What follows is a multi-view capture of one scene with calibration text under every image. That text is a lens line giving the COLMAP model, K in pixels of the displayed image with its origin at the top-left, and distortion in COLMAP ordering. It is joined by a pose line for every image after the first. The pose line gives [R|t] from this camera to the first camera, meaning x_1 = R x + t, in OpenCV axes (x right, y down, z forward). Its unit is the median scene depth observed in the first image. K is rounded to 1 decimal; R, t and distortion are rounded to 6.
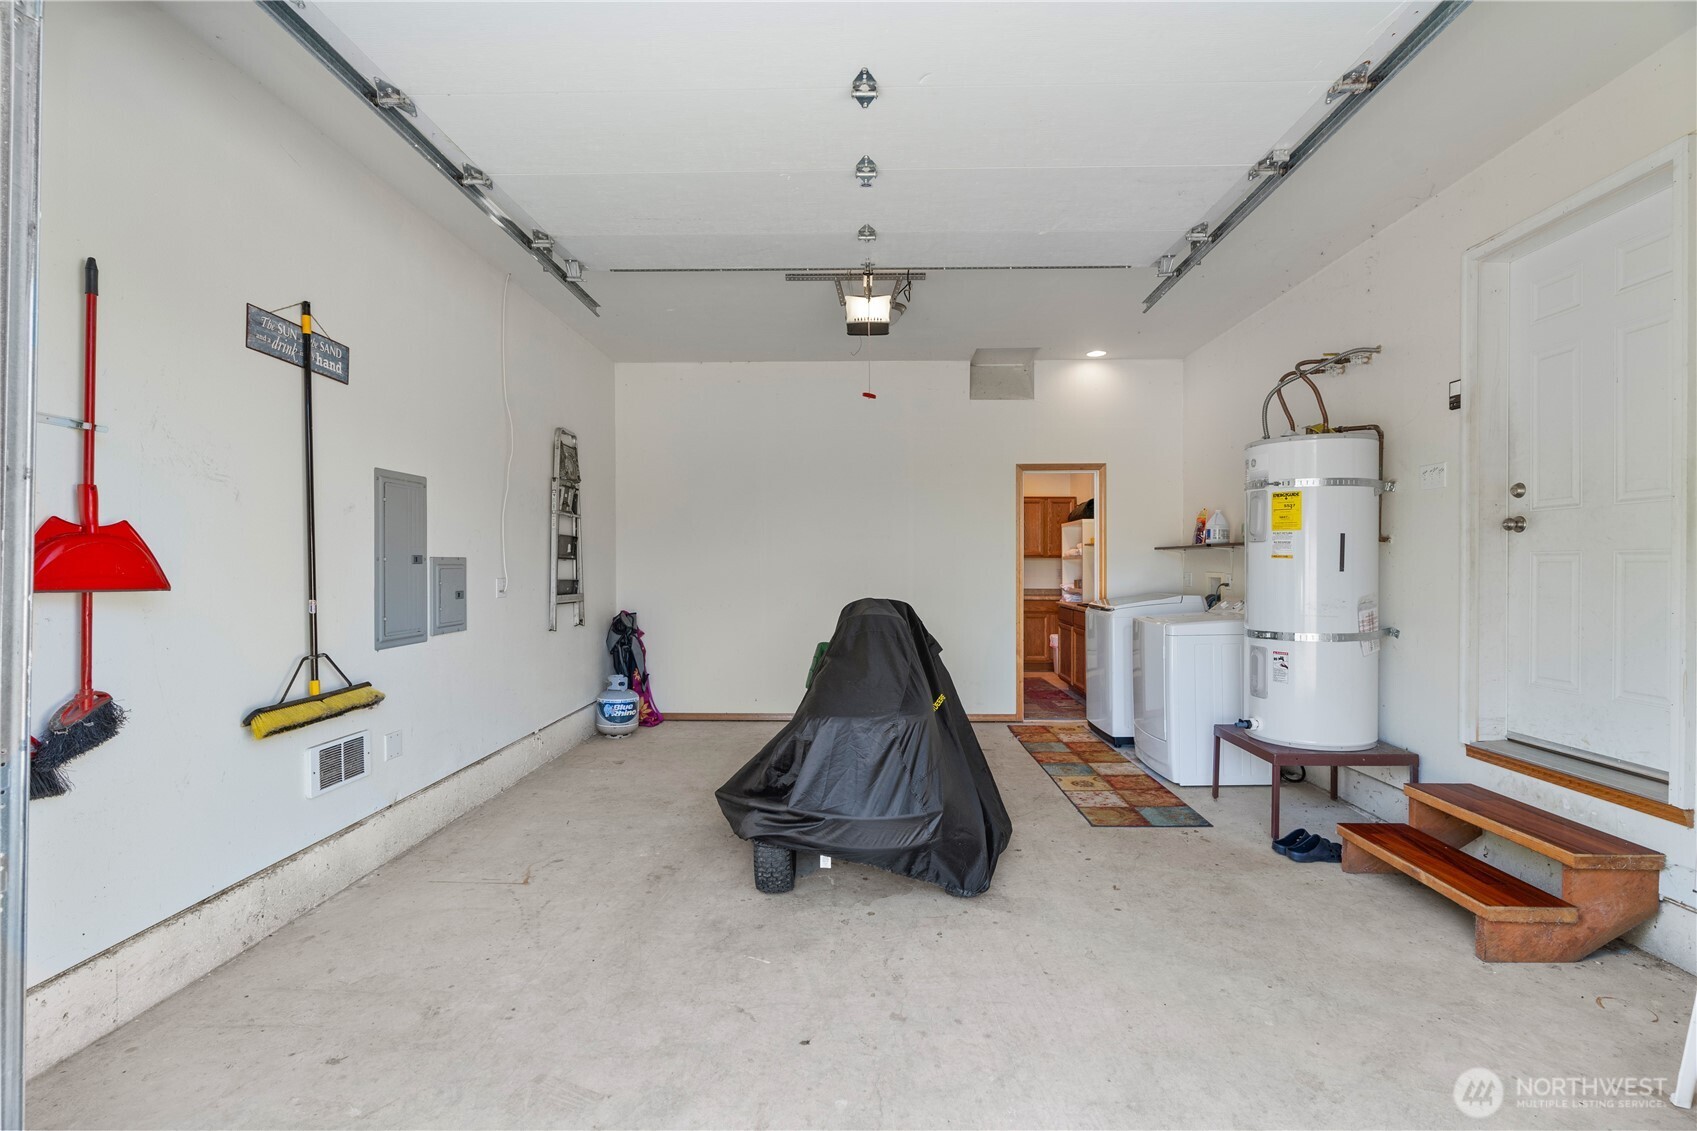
lens RADIAL K [[776.2, 0, 837.5], [0, 776.2, 559.8], [0, 0, 1]] dist [-0.001828, 0.001240]
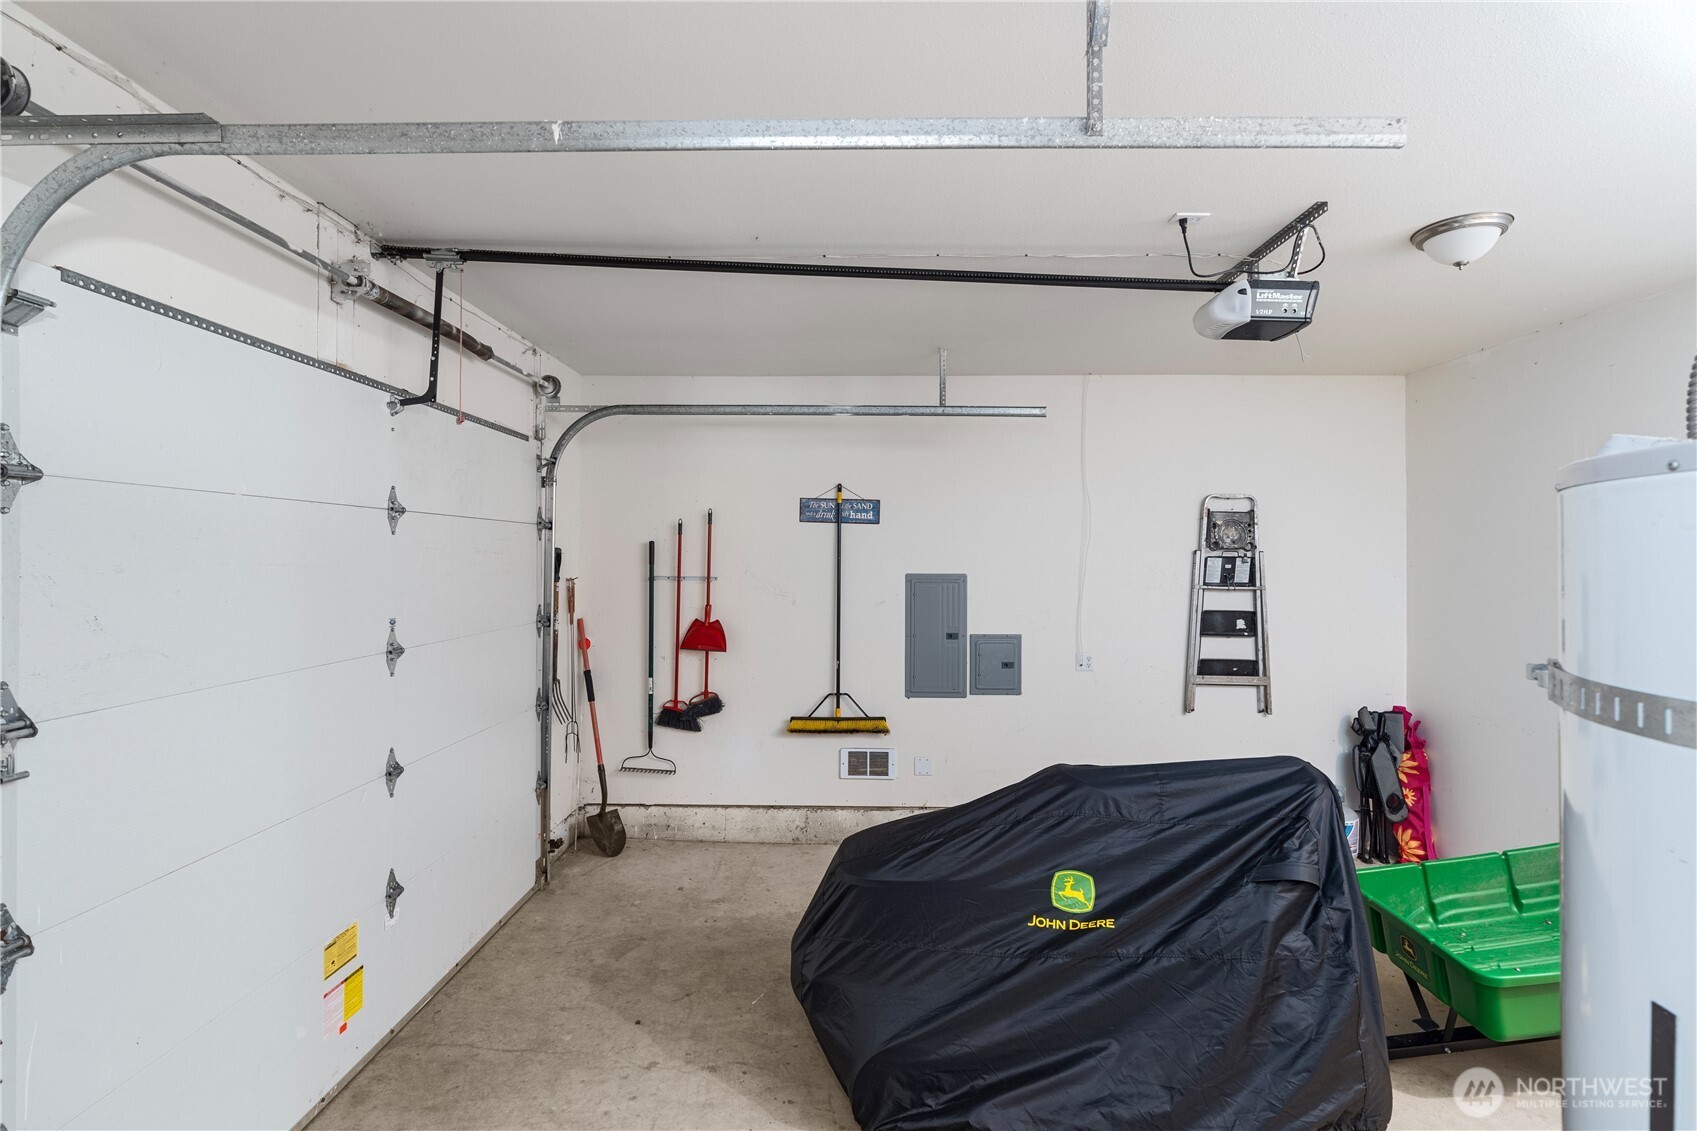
lens RADIAL K [[776.2, 0, 838.0], [0, 776.2, 557.7], [0, 0, 1]] dist [-0.001828, 0.001240]
pose [[0.008617, 0.002886, -0.999959, 1.026208], [0.001741, 0.999994, 0.002901, -0.179331], [0.999961, -0.001766, 0.008612, 0.997993]]
